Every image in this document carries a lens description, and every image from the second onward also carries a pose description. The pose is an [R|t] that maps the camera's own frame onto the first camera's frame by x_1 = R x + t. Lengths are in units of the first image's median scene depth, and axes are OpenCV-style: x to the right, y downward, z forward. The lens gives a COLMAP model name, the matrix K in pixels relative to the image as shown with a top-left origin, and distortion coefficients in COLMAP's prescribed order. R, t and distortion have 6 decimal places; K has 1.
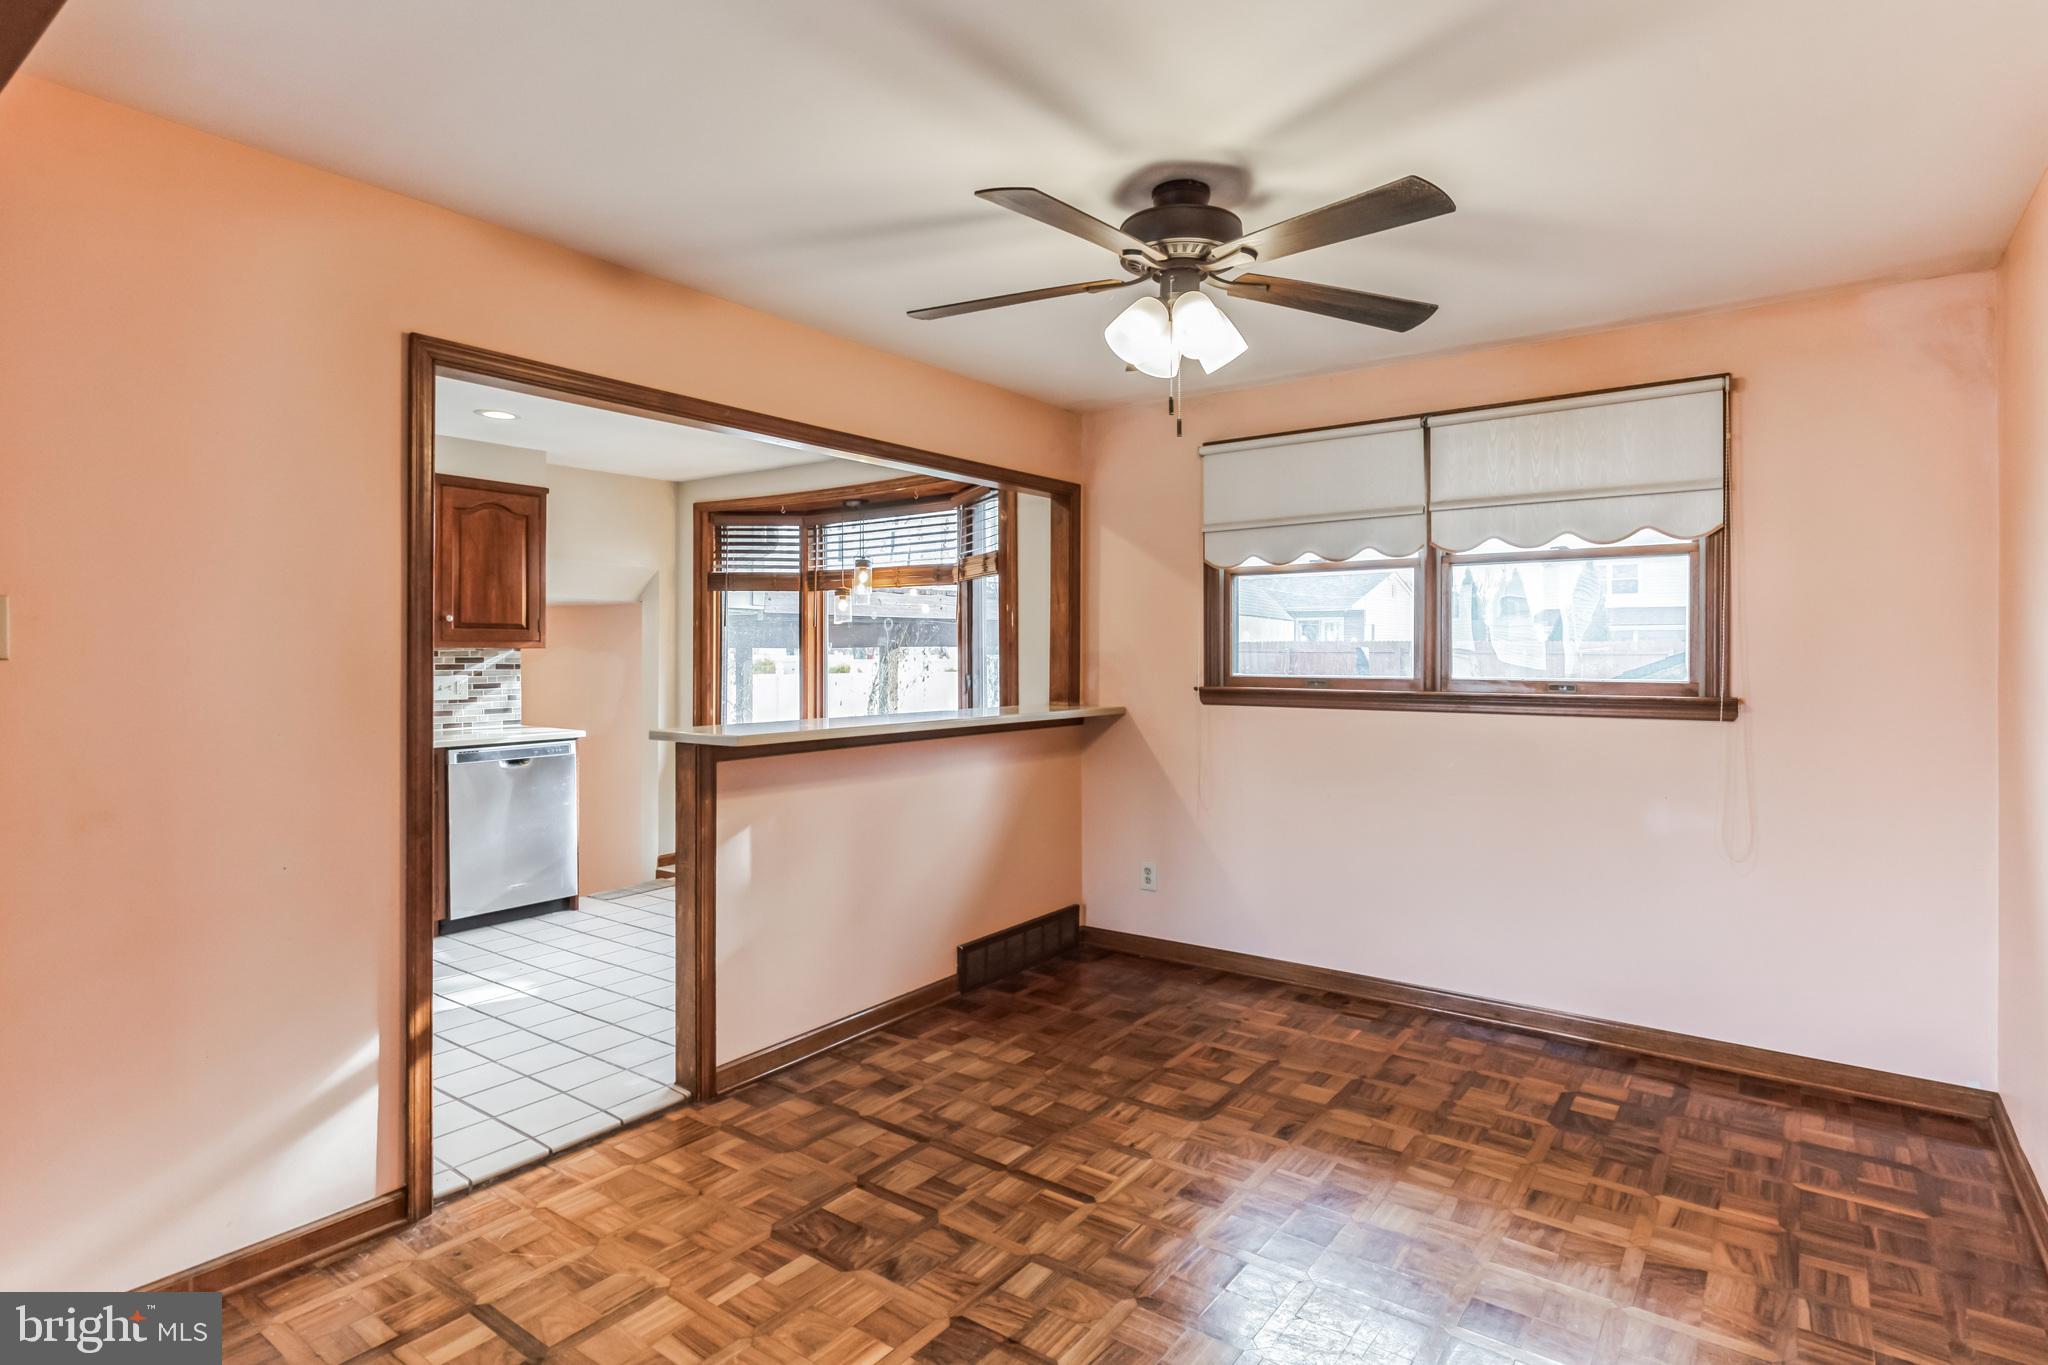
lens RADIAL K [[1043.7, 0, 1066.0], [0, 1043.7, 657.5], [0, 0, 1]] dist [-0.003078, -0.000597]
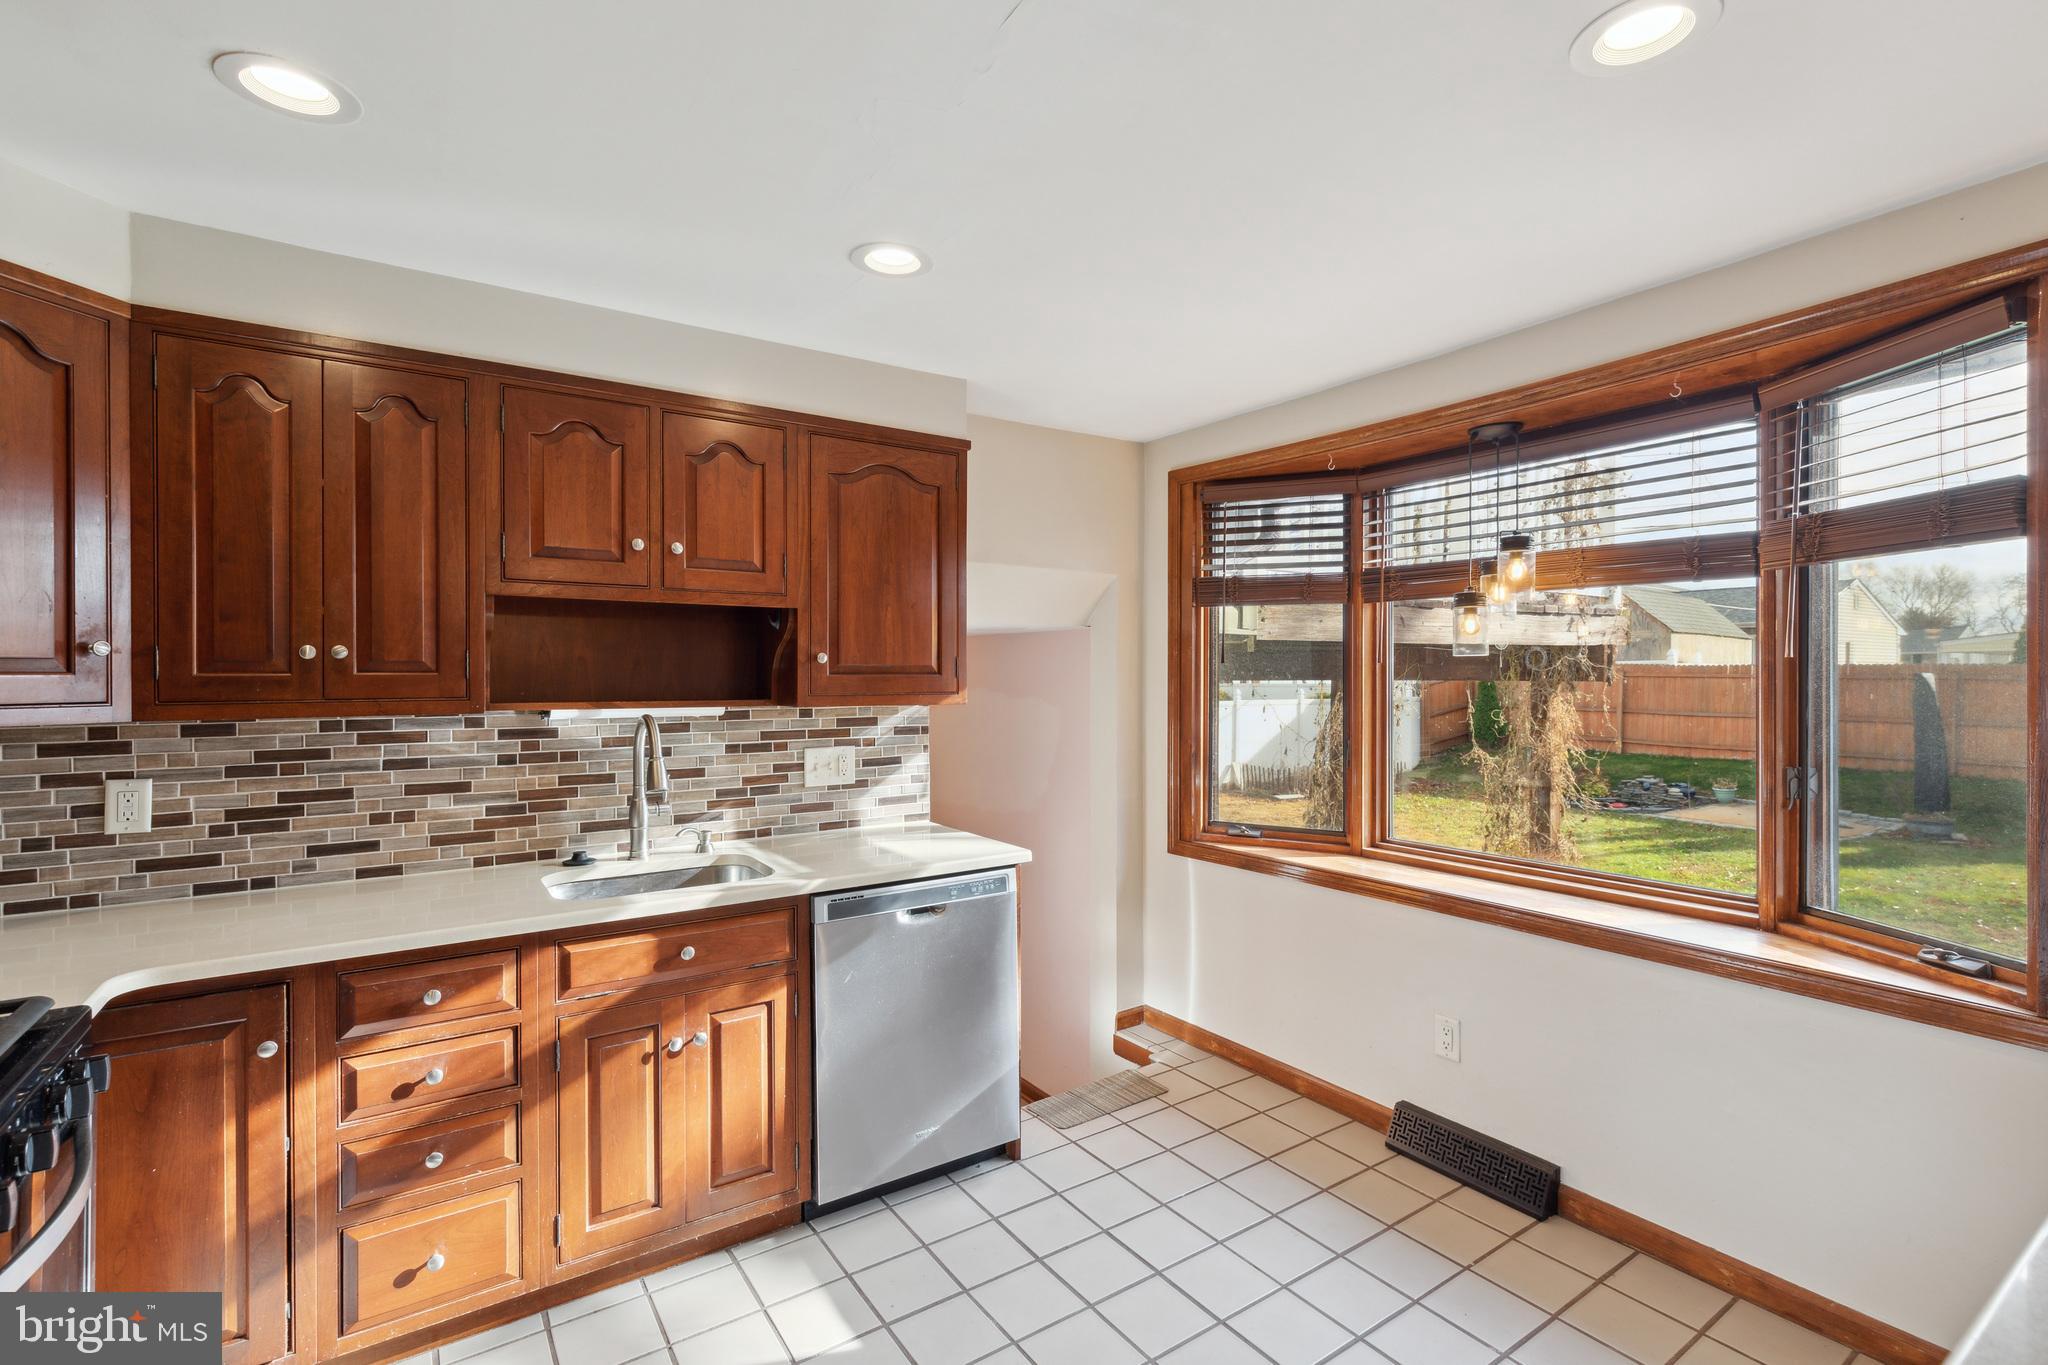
lens RADIAL K [[953.5, 0, 1033.0], [0, 953.5, 686.1], [0, 0, 1]] dist [-0.000144, -0.000039]
pose [[0.933015, 0.002881, -0.359826, -0.249250], [0.000749, 0.999950, 0.009950, -0.024032], [0.359837, -0.009553, 0.932966, 0.470173]]
